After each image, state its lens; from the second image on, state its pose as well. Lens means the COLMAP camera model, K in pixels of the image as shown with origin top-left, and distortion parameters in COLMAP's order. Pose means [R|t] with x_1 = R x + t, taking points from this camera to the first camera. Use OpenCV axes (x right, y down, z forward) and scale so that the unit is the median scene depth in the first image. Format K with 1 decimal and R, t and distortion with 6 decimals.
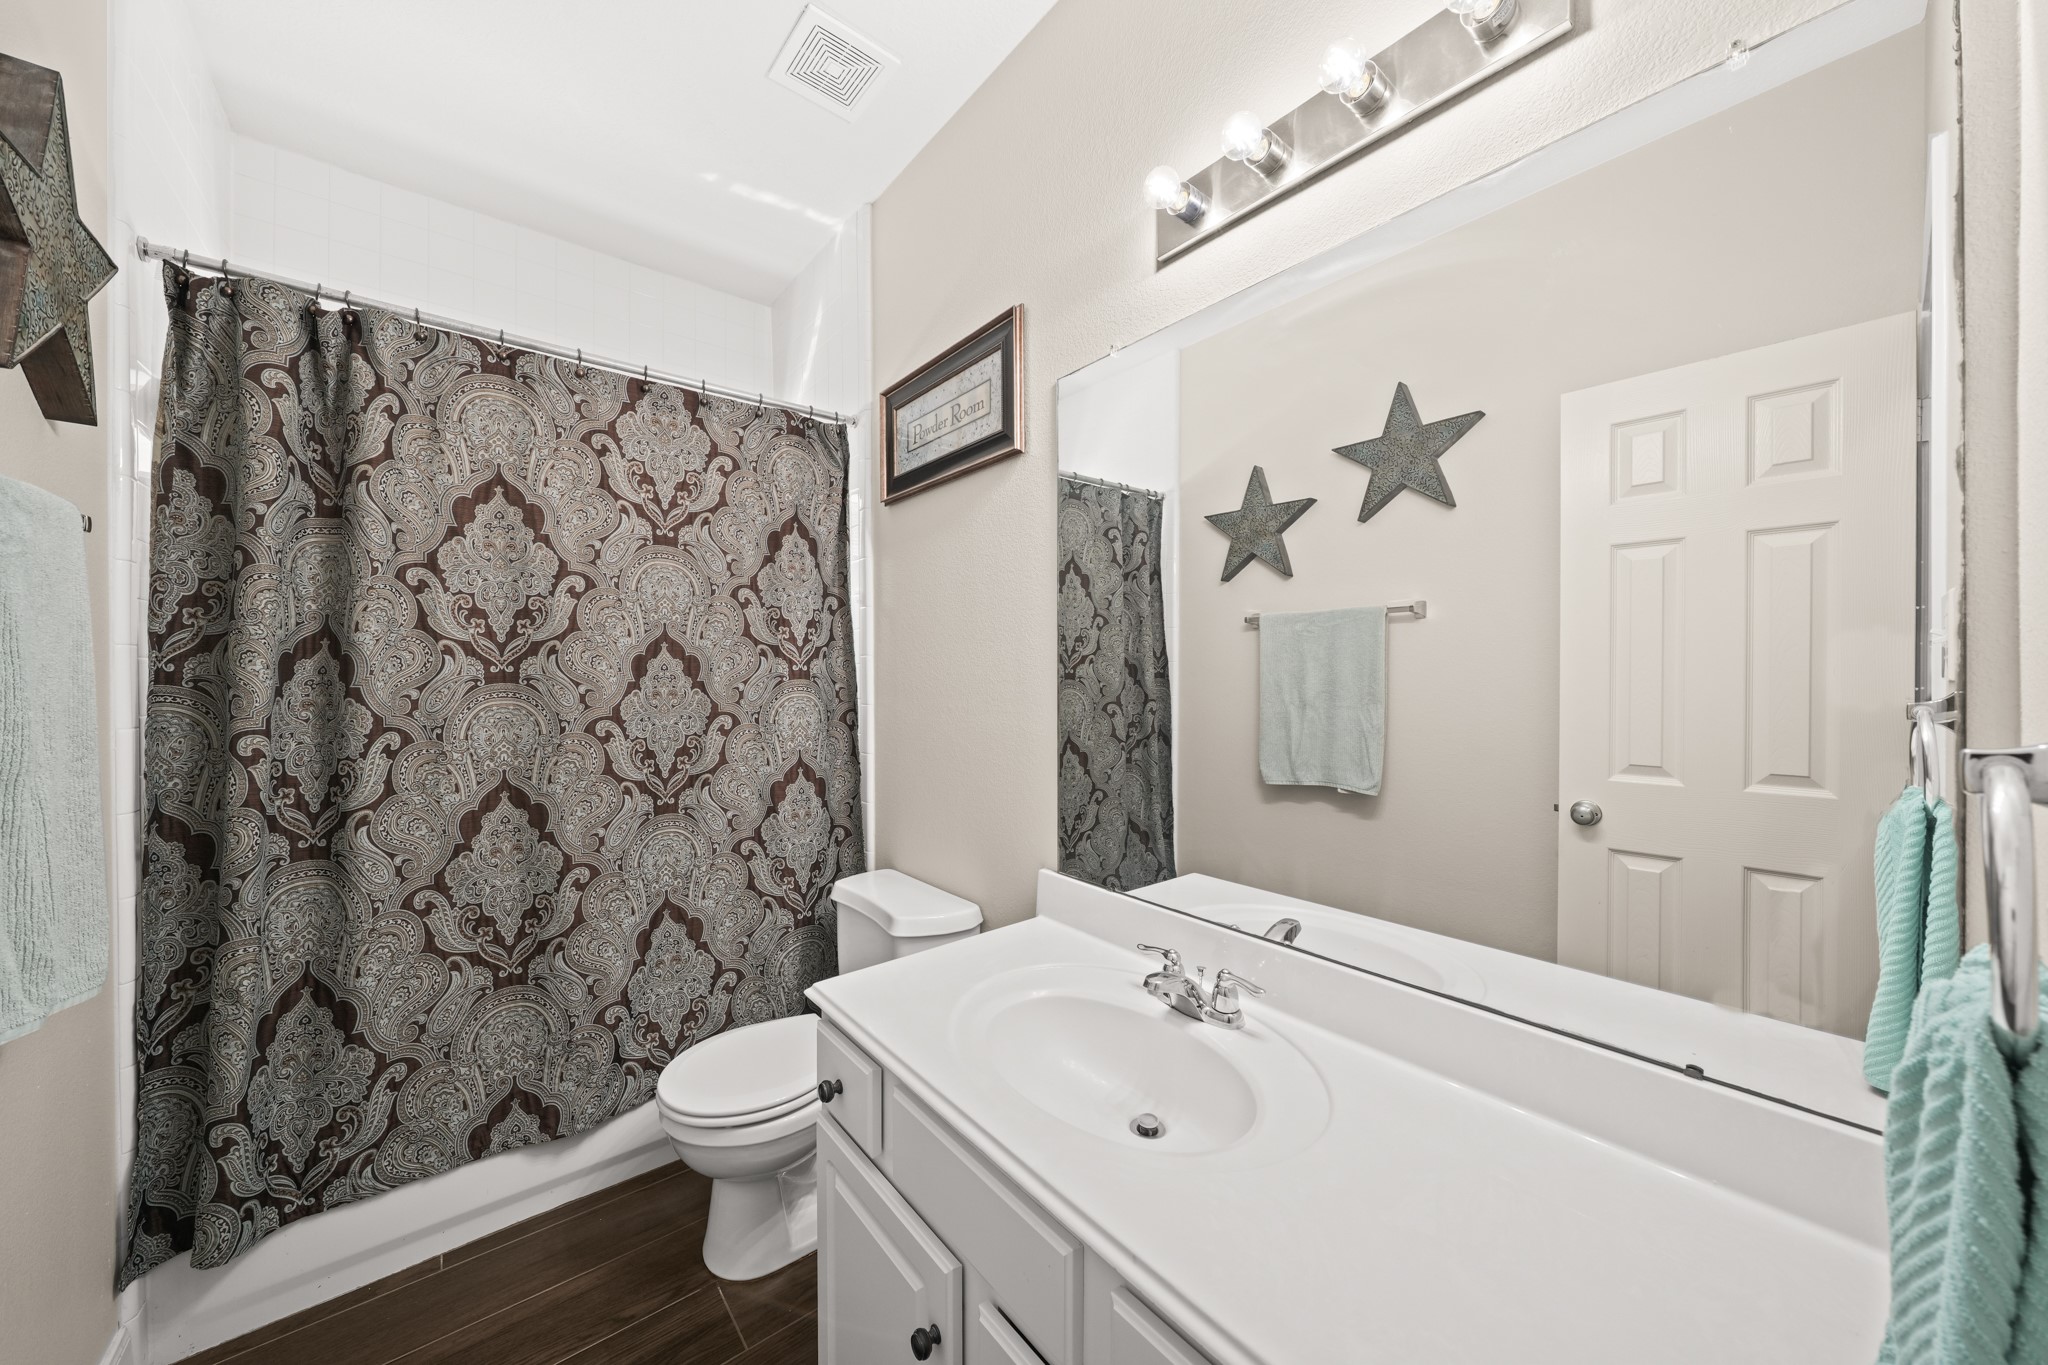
lens RADIAL K [[715.7, 0, 982.7], [0, 715.7, 682.6], [0, 0, 1]] dist [-0.005045, -0.000010]
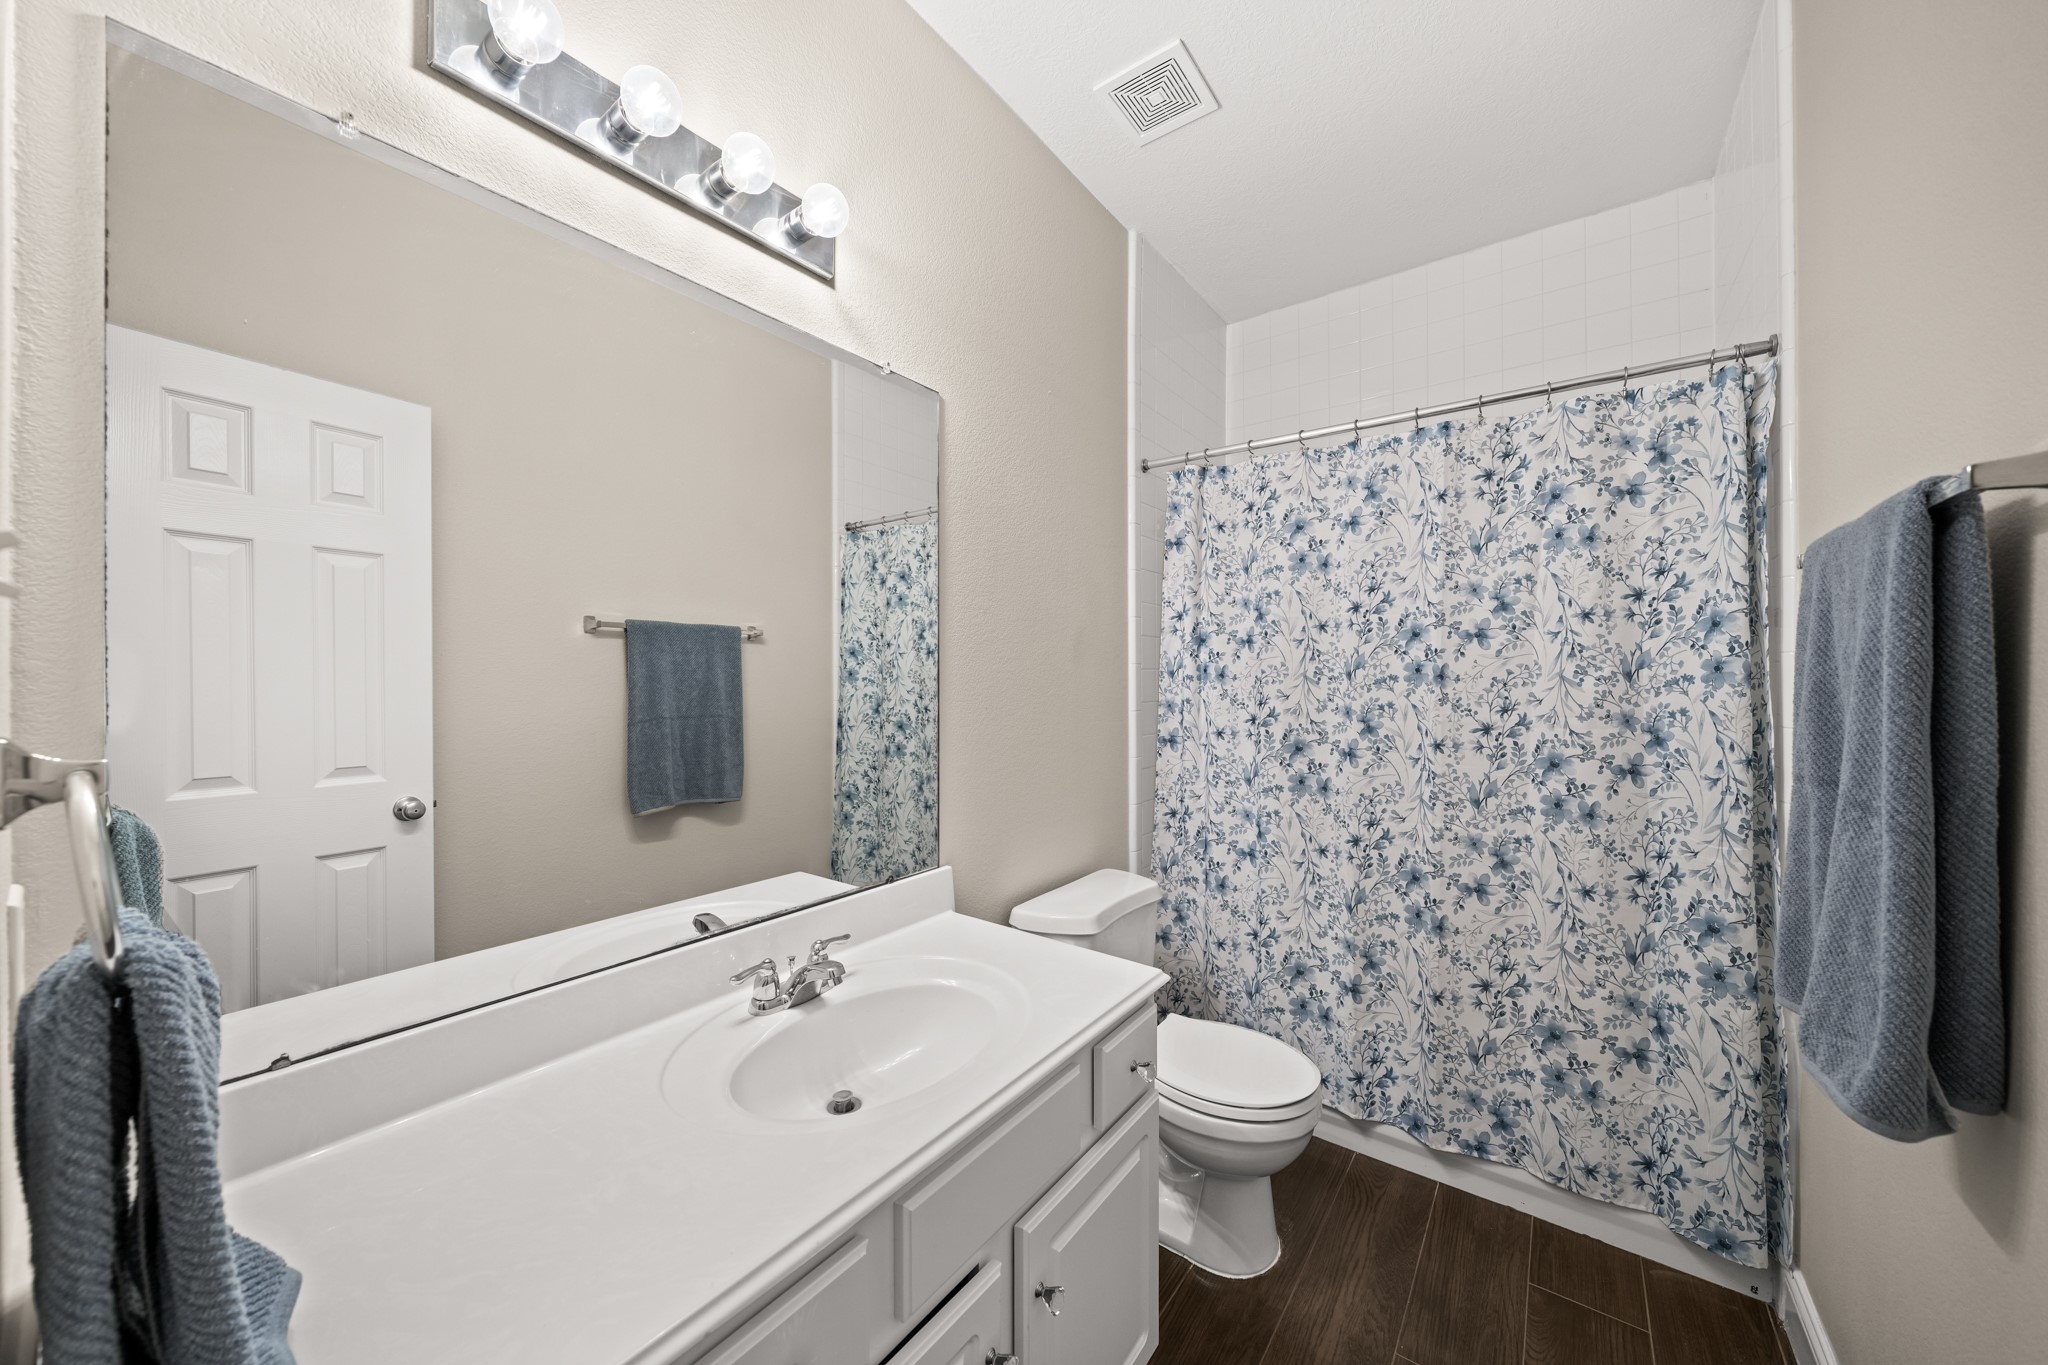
lens RADIAL K [[715.7, 0, 982.7], [0, 715.7, 682.6], [0, 0, 1]] dist [-0.005045, -0.000010]
pose [[-0.241400, -0.003201, 0.970420, -0.291429], [0.009042, 0.999944, 0.005548, -0.003209], [-0.970384, 0.010114, -0.241357, 0.364650]]
